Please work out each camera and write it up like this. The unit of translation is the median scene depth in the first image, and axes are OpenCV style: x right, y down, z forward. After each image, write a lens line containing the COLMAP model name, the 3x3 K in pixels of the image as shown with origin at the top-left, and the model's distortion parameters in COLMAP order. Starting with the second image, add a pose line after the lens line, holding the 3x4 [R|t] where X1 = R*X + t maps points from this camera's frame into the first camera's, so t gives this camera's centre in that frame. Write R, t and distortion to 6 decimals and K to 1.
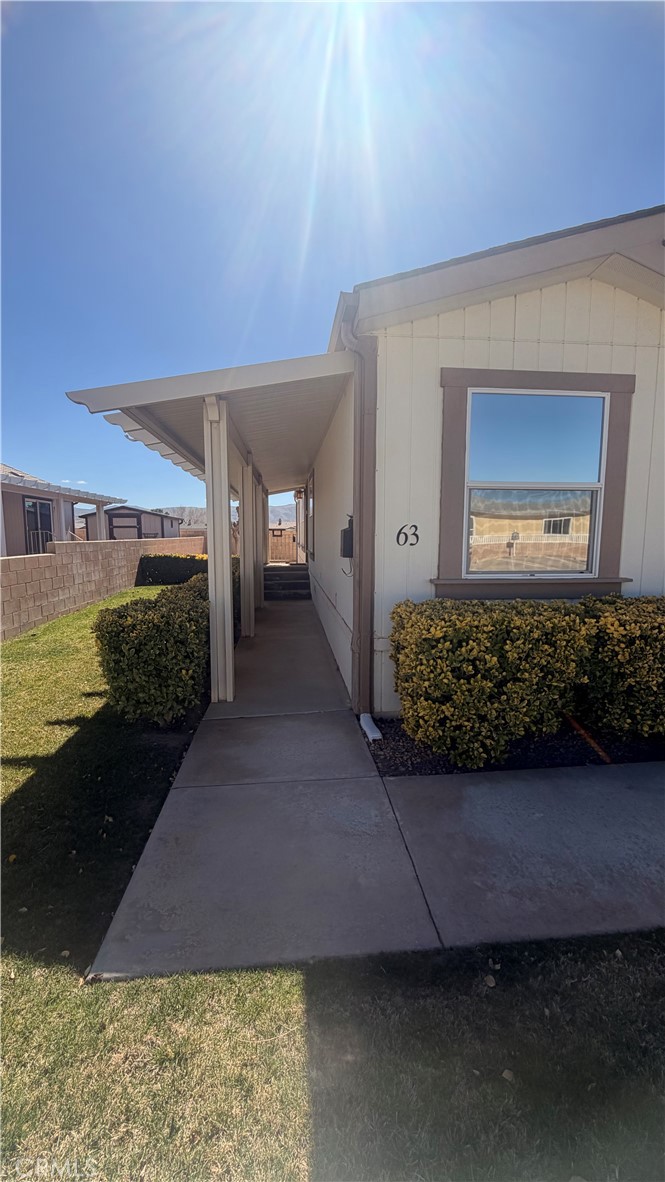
lens RADIAL K [[508.9, 0, 334.0], [0, 508.9, 594.2], [0, 0, 1]] dist [-0.000022, 0.000084]
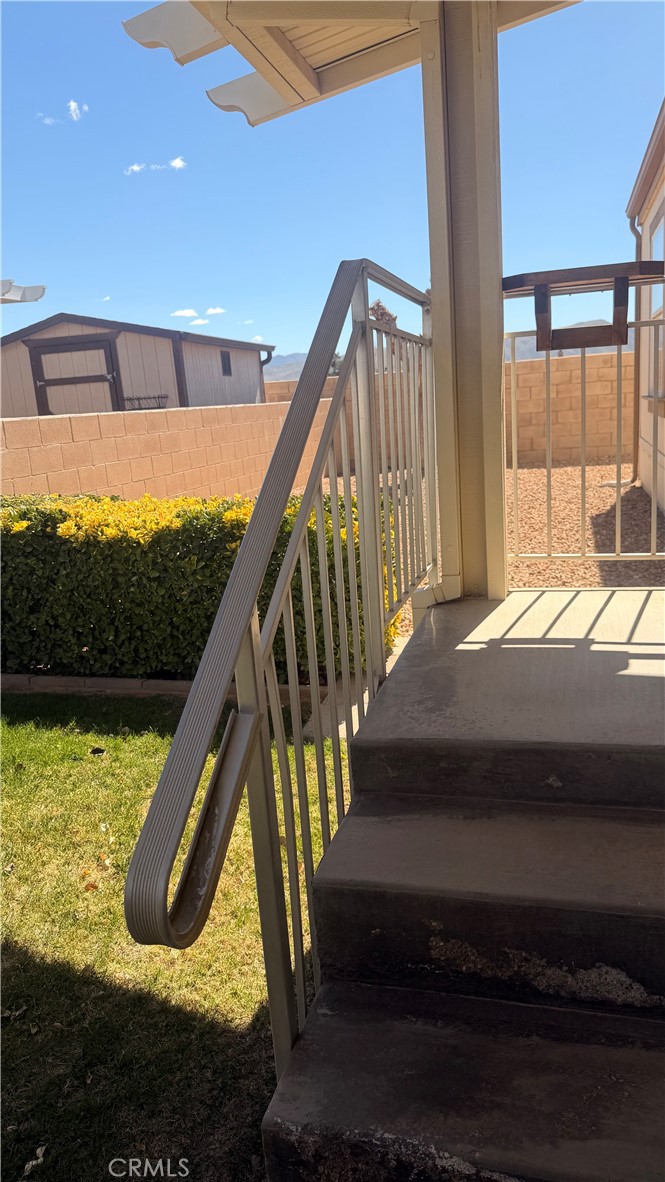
lens RADIAL K [[835.2, 0, 332.6], [0, 835.2, 591.2], [0, 0, 1]] dist [-0.002009, -0.000176]
pose [[0.936406, 0.017867, -0.350462, -0.065690], [0.024783, 0.992842, 0.116834, -0.056120], [0.350041, -0.118090, 0.929261, 0.543955]]
